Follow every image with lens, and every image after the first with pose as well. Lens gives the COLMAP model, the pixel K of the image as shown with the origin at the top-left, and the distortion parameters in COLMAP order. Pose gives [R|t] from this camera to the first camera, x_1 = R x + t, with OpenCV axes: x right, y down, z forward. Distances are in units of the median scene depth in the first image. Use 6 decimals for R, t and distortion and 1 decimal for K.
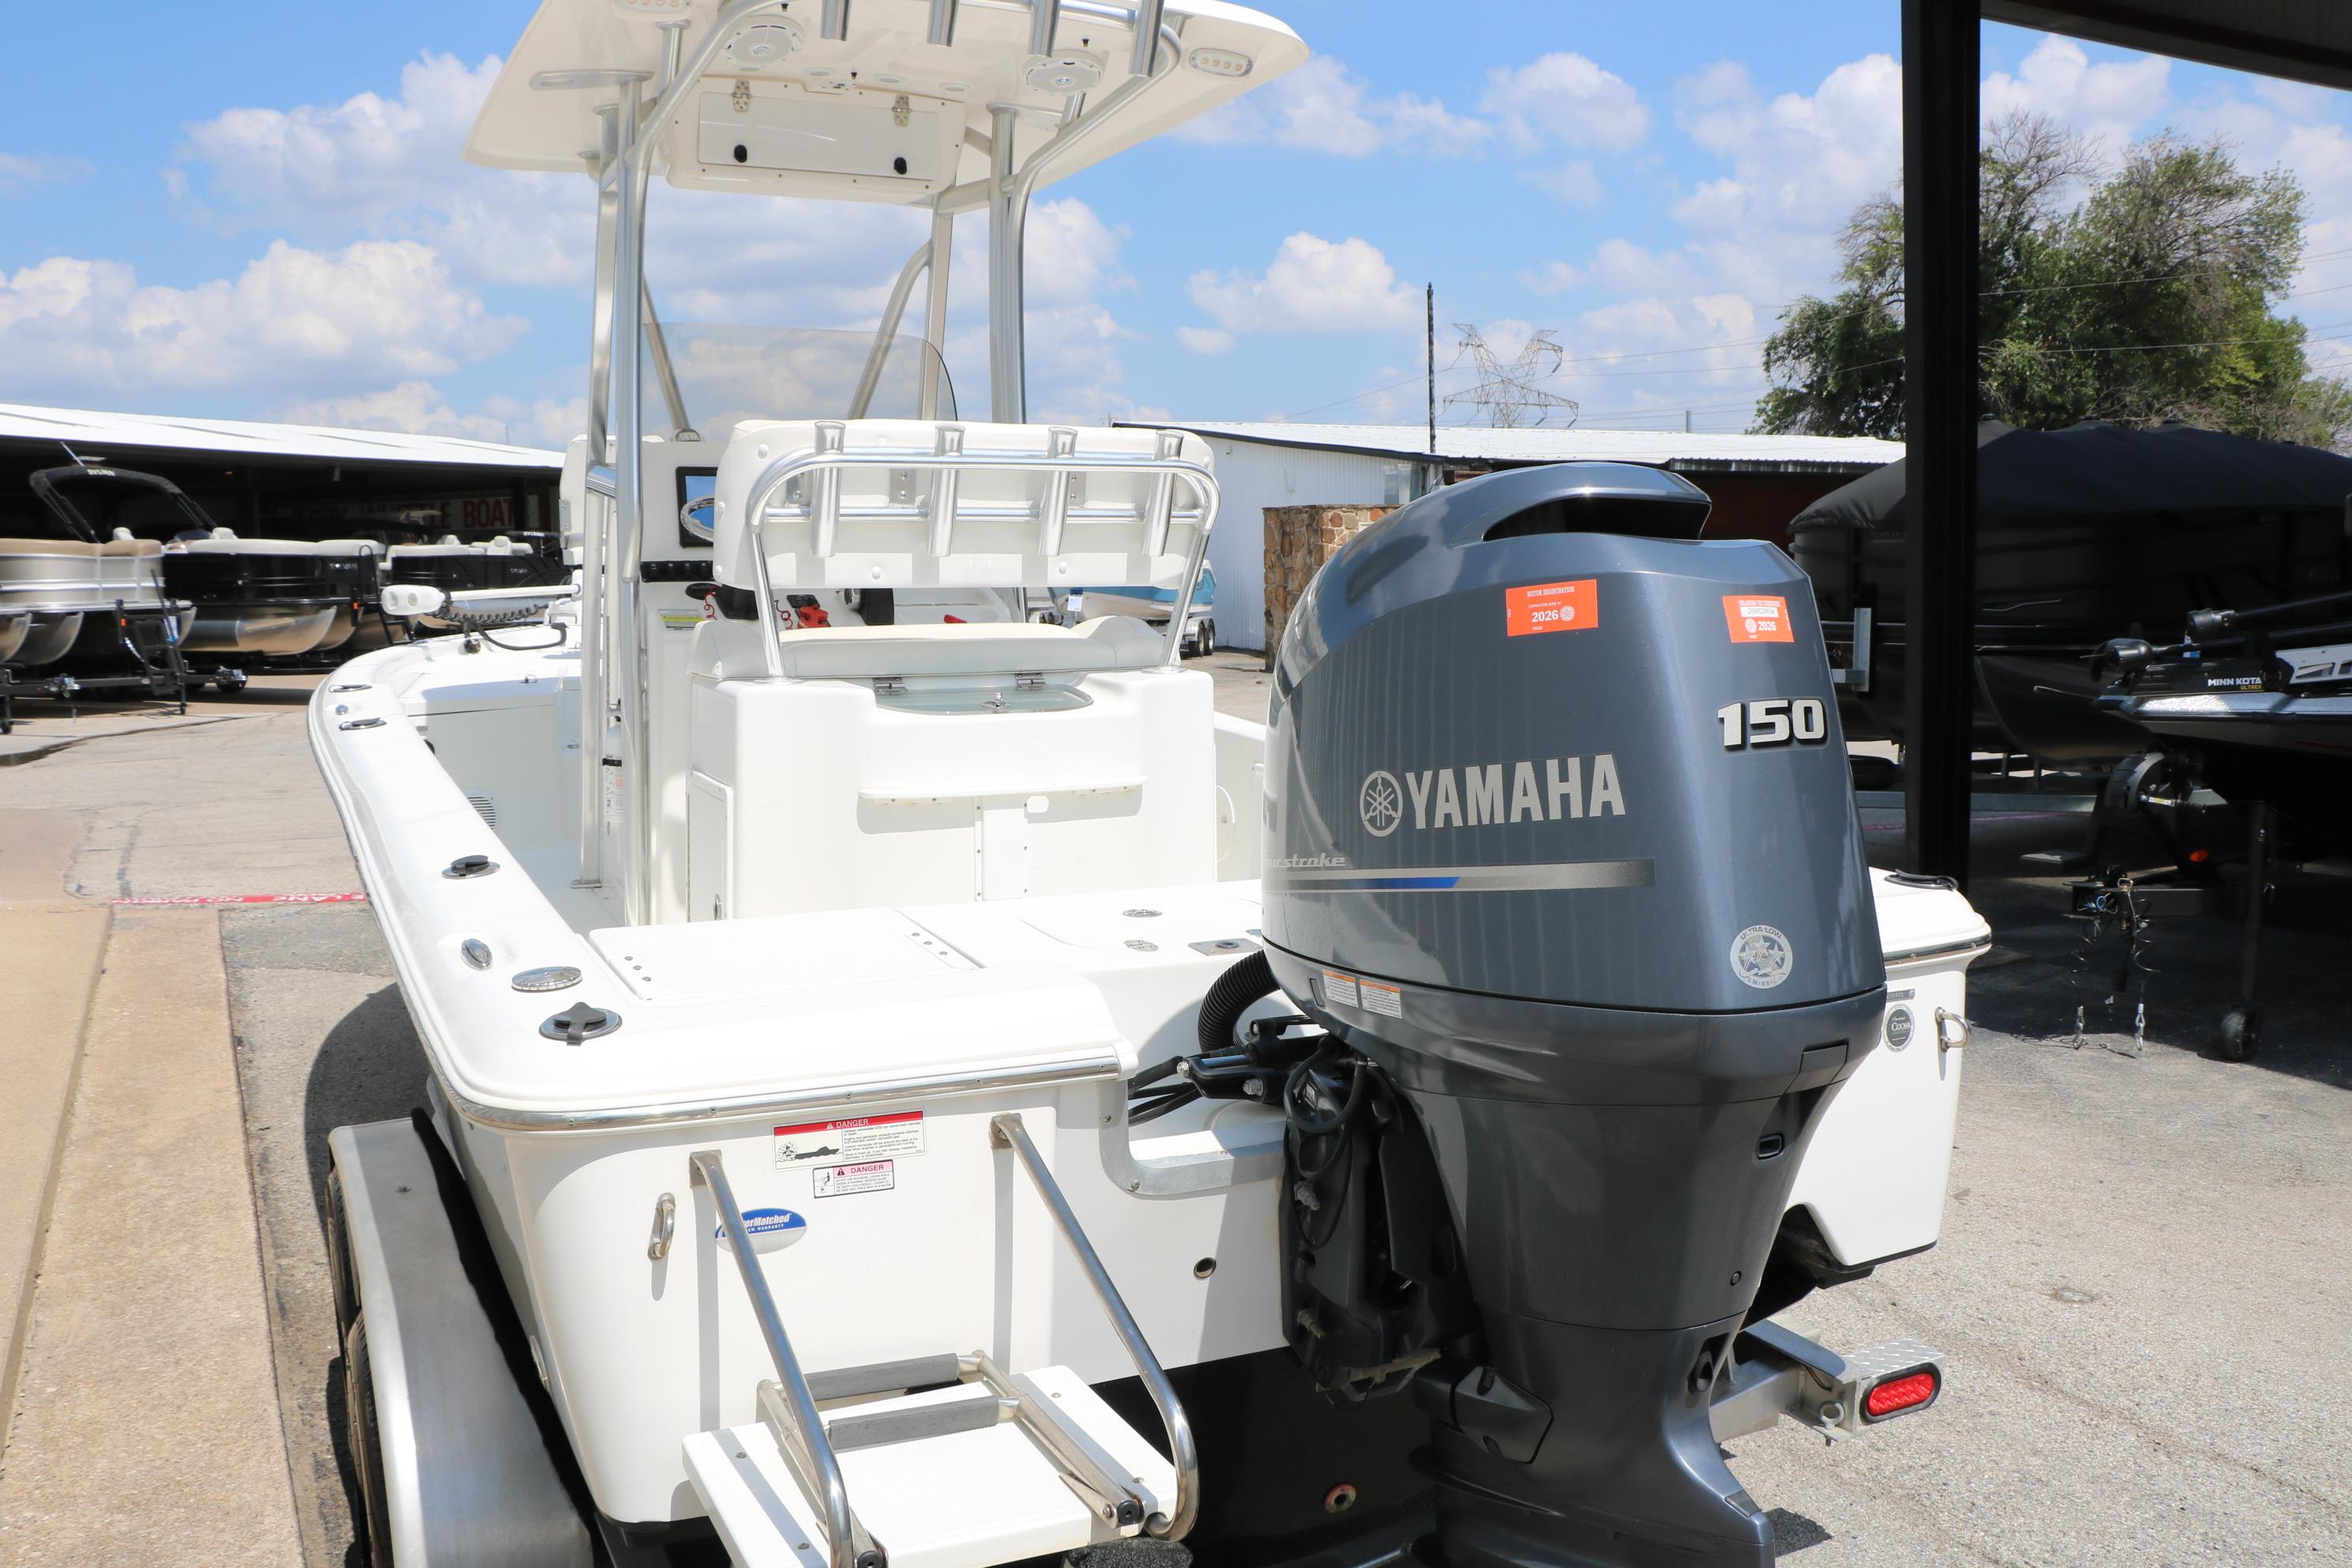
lens RADIAL K [[1848.3, 0, 1175.3], [0, 1848.3, 817.2], [0, 0, 1]] dist [-0.205587, 0.238601]
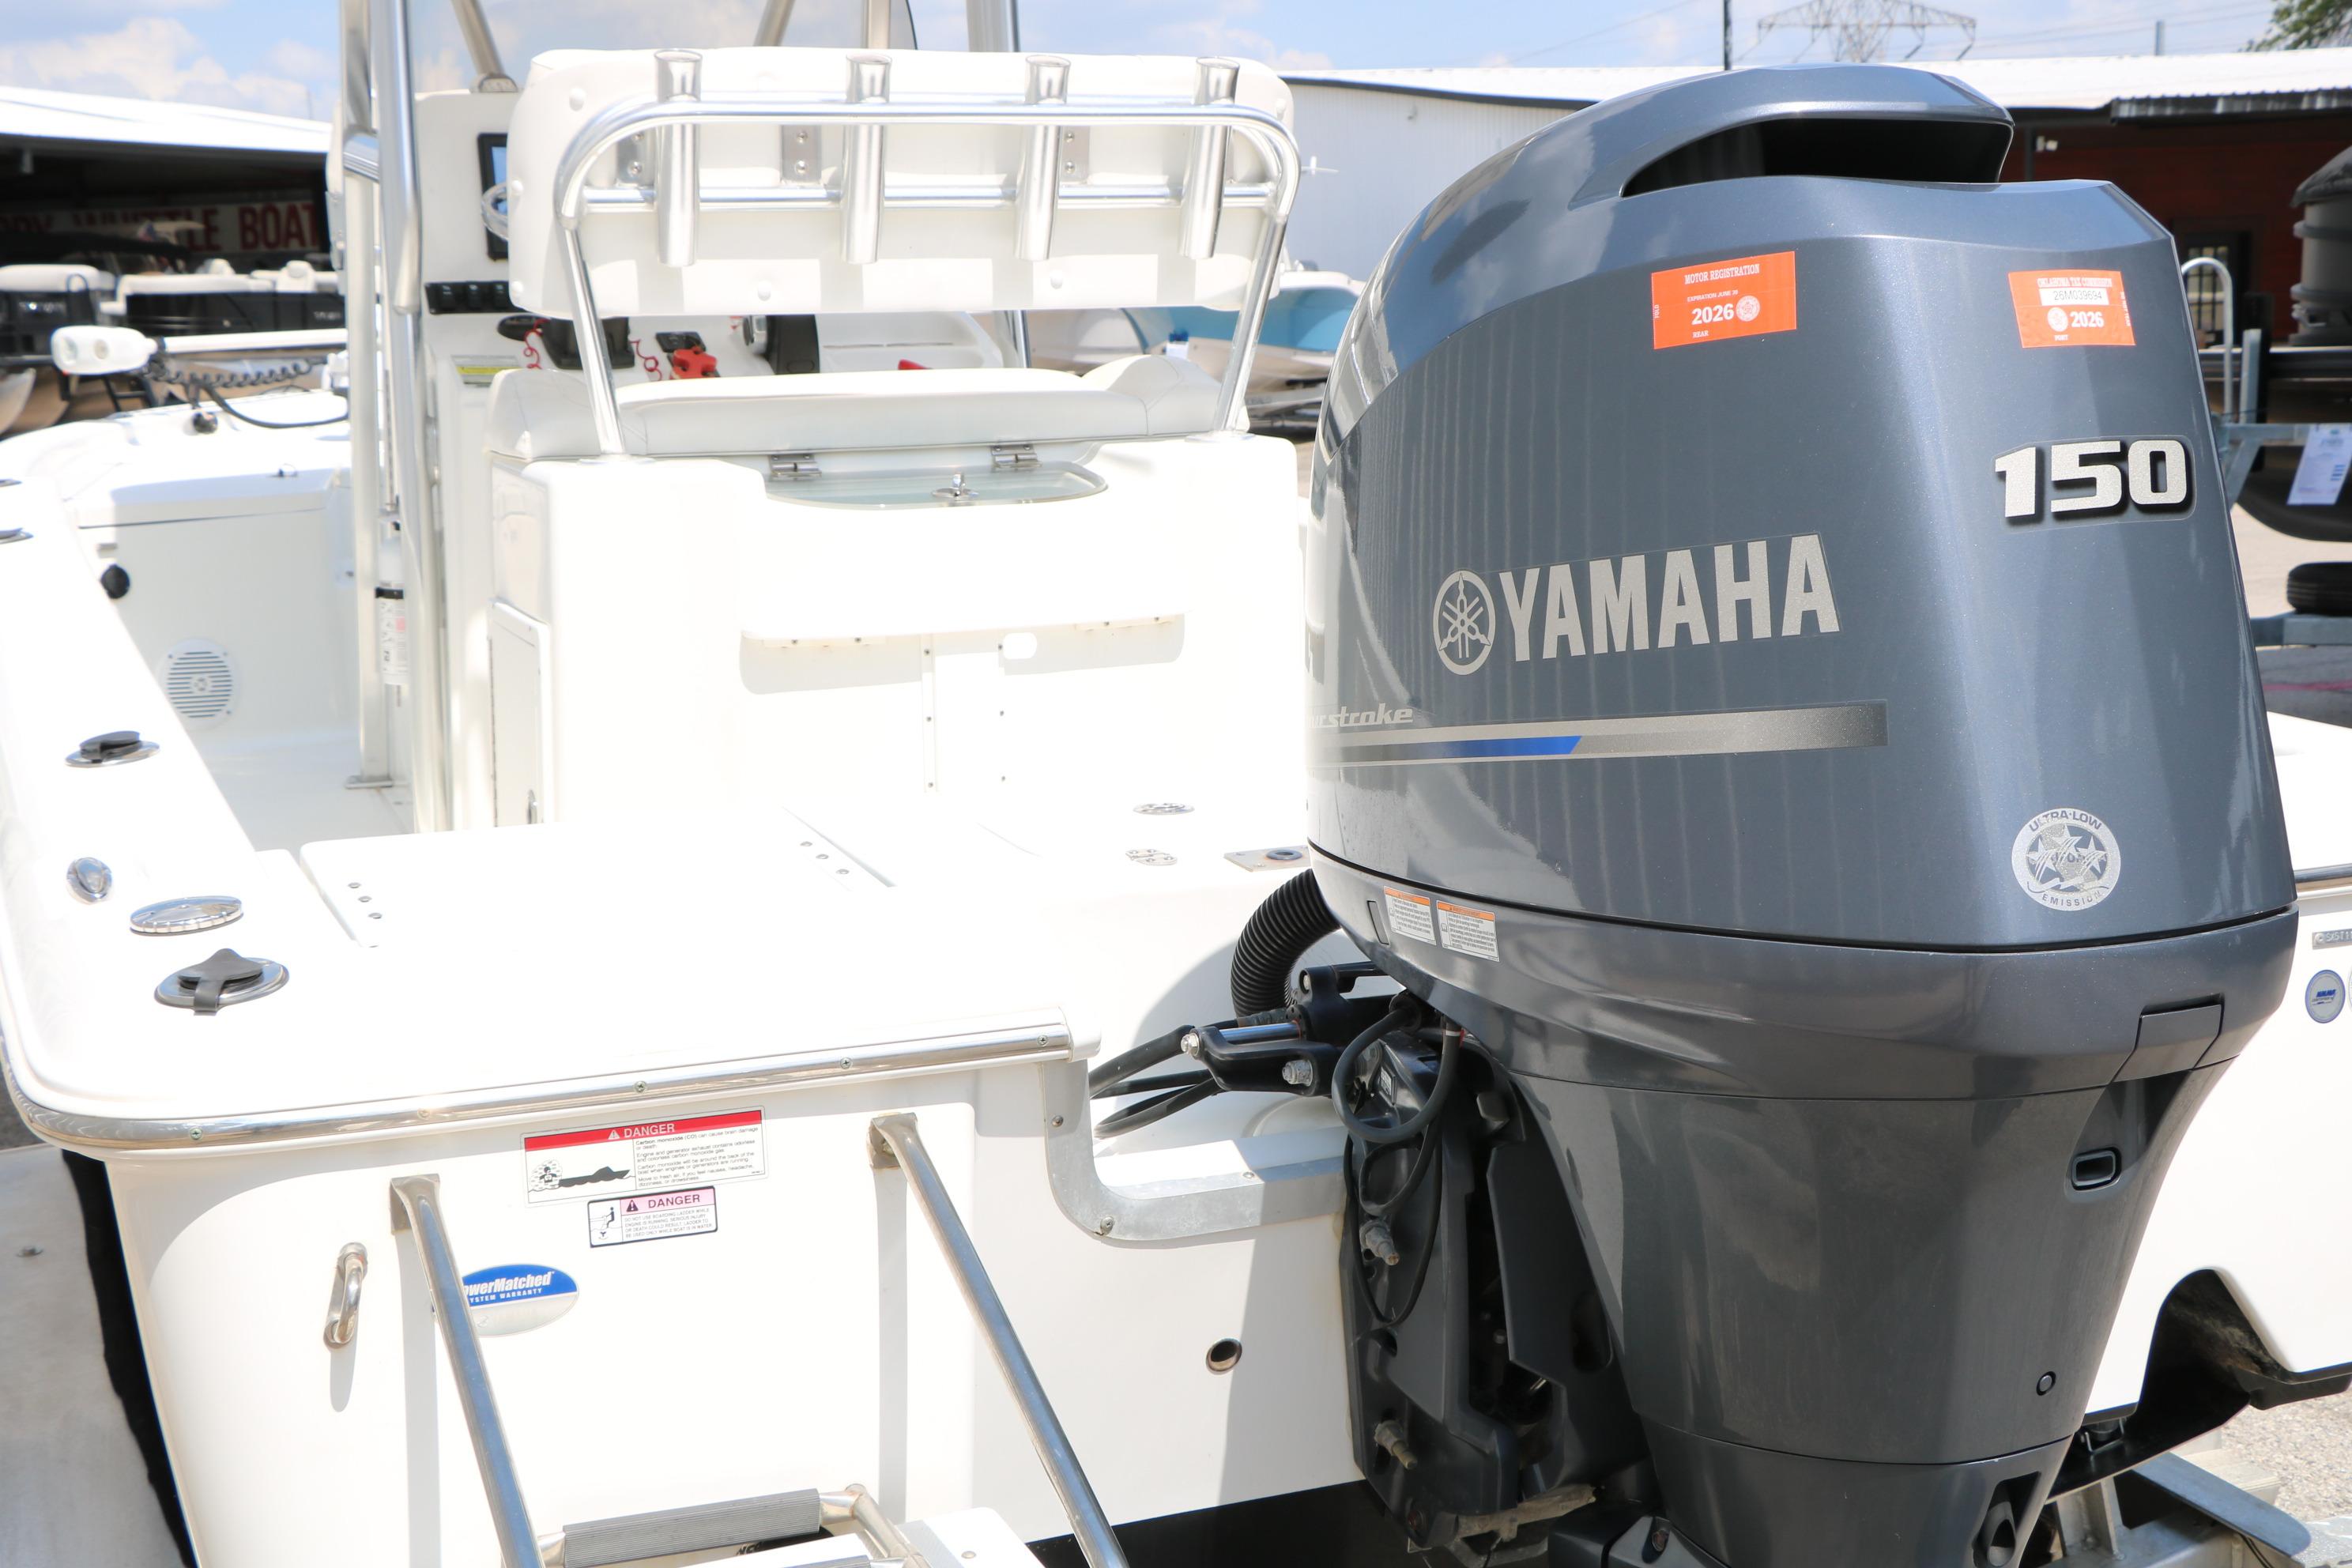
lens RADIAL K [[2795.4, 0, 1173.7], [0, 2795.4, 811.2], [0, 0, 1]] dist [-0.086931, 0.441177]
pose [[0.998122, -0.009229, -0.060550, 0.059688], [0.012026, 0.998870, 0.045982, 0.010319], [0.060057, -0.046624, 0.997105, 0.030395]]
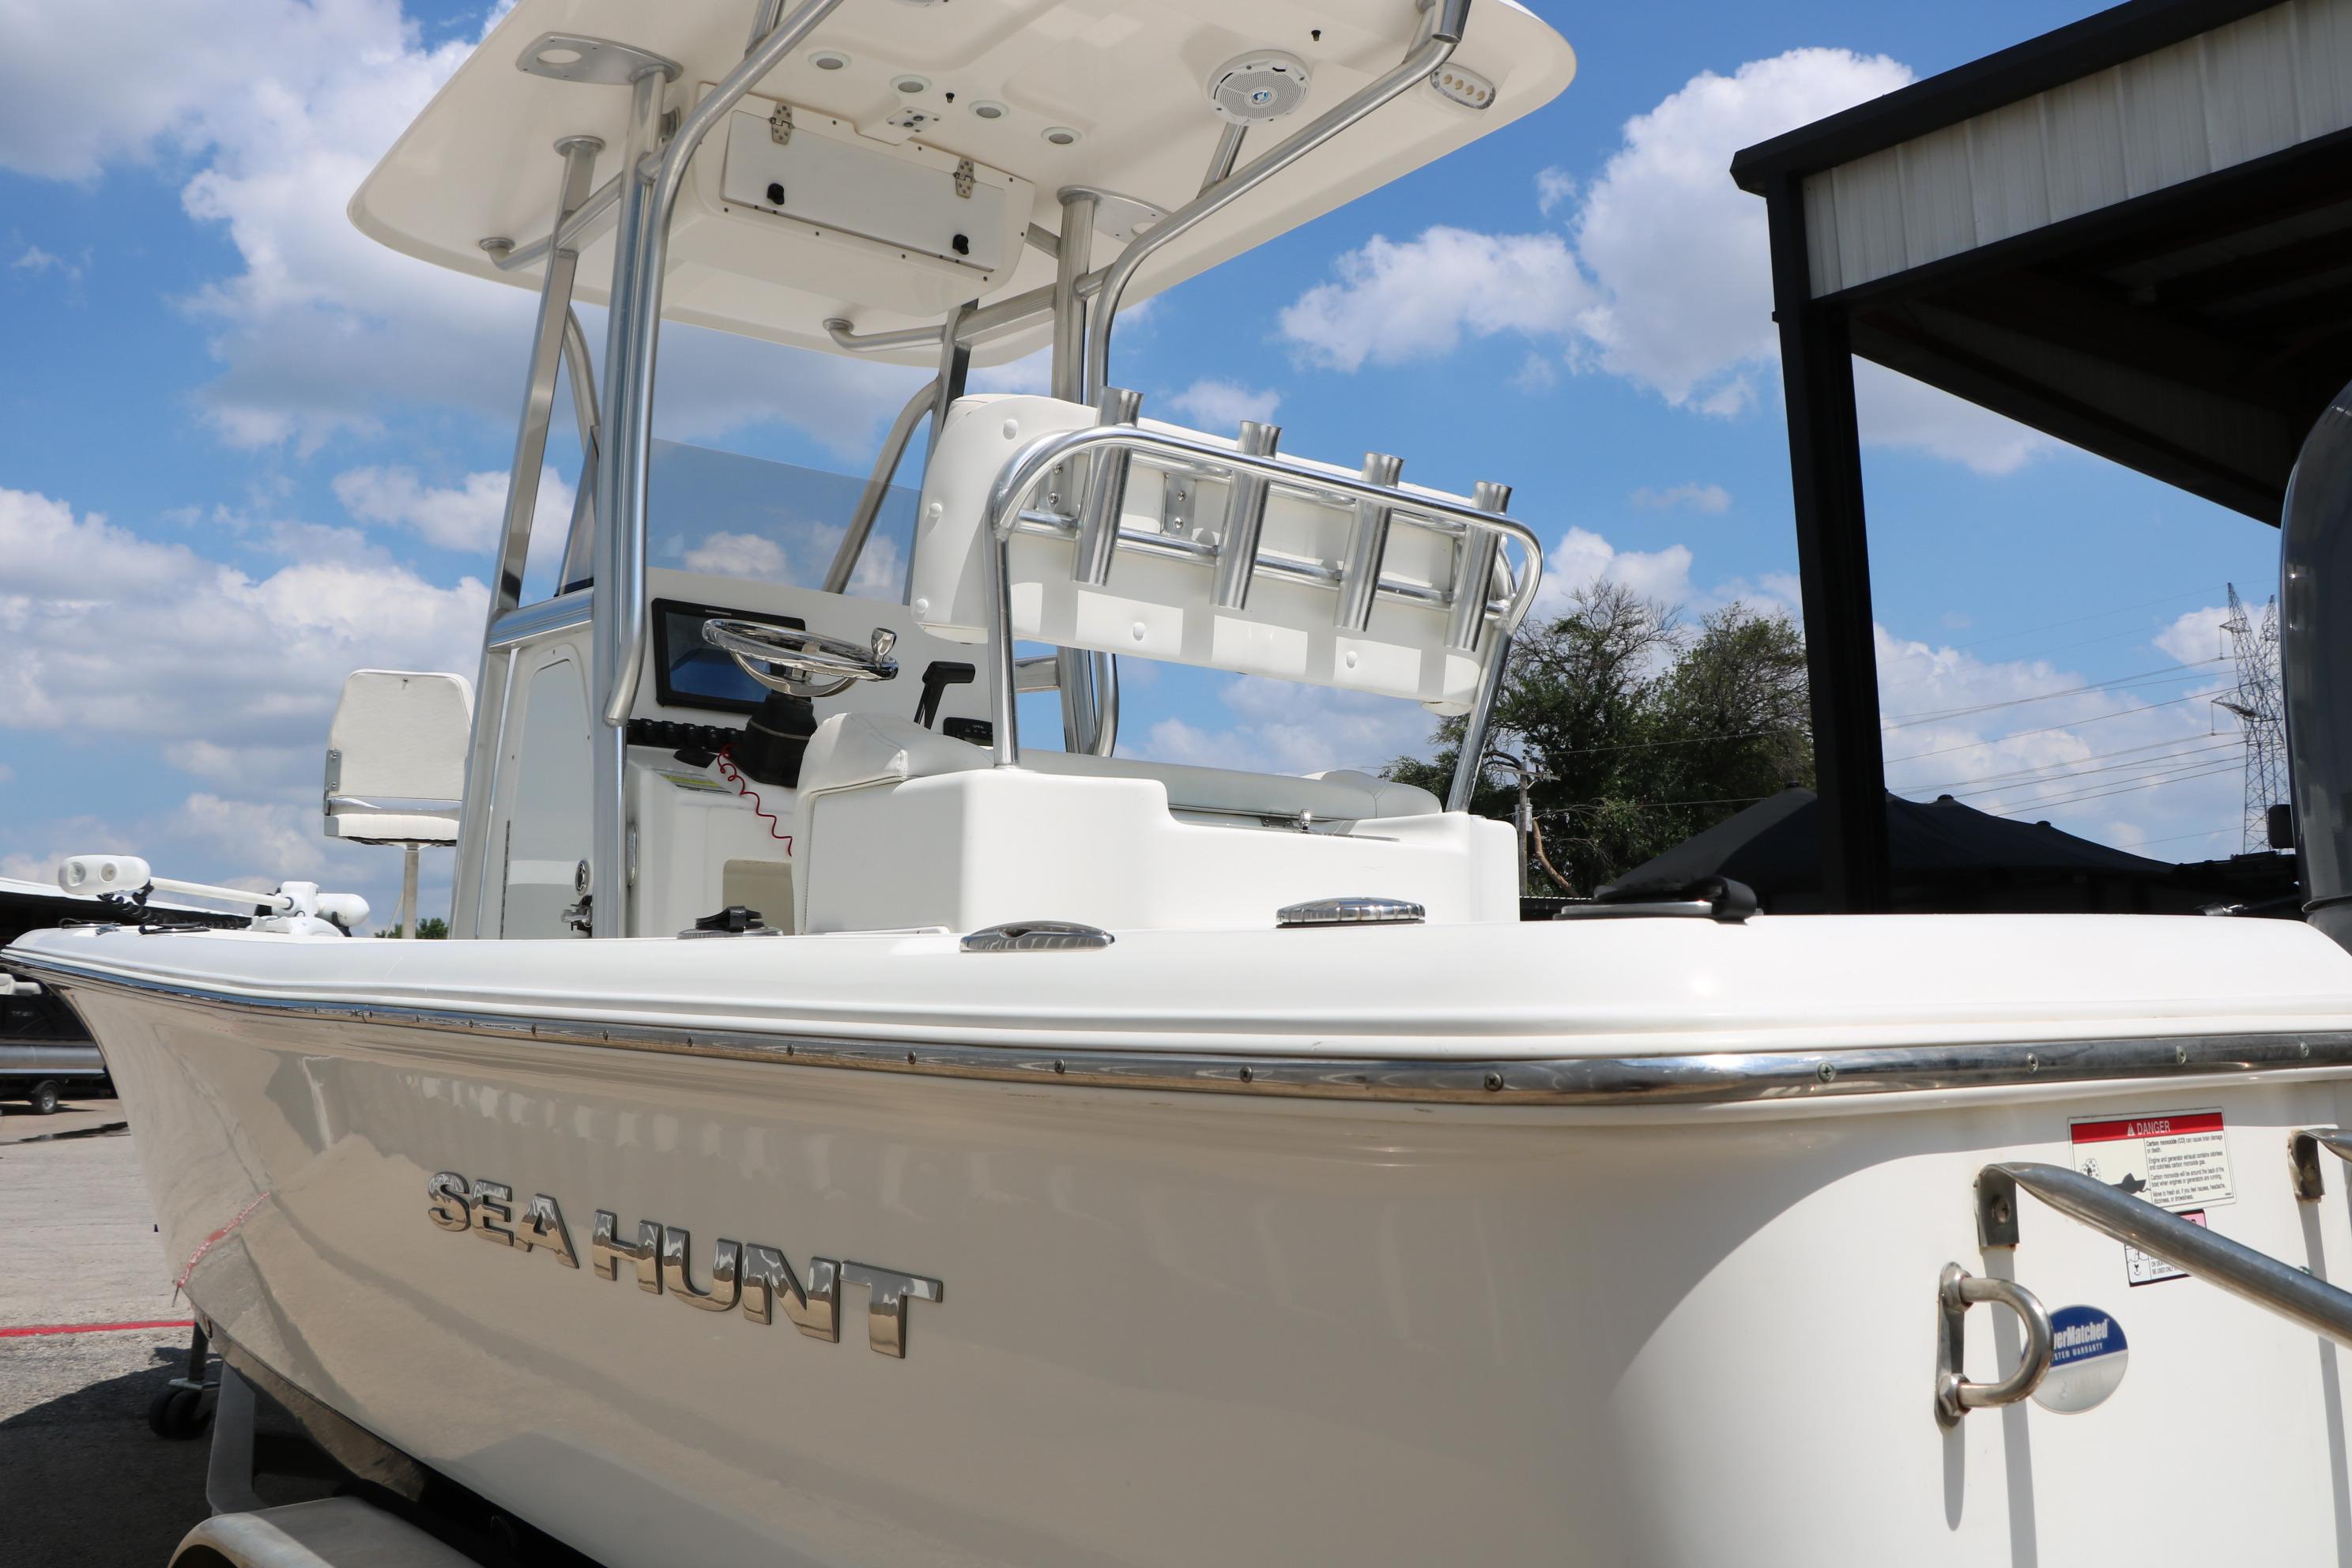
lens RADIAL K [[1959.3, 0, 1176.7], [0, 1959.3, 824.0], [0, 0, 1]] dist [-0.177563, 0.160515]
pose [[0.977474, 0.016149, 0.210439, -0.463748], [0.035350, 0.970457, -0.238671, 0.172953], [-0.208077, 0.240734, 0.948025, 0.488839]]
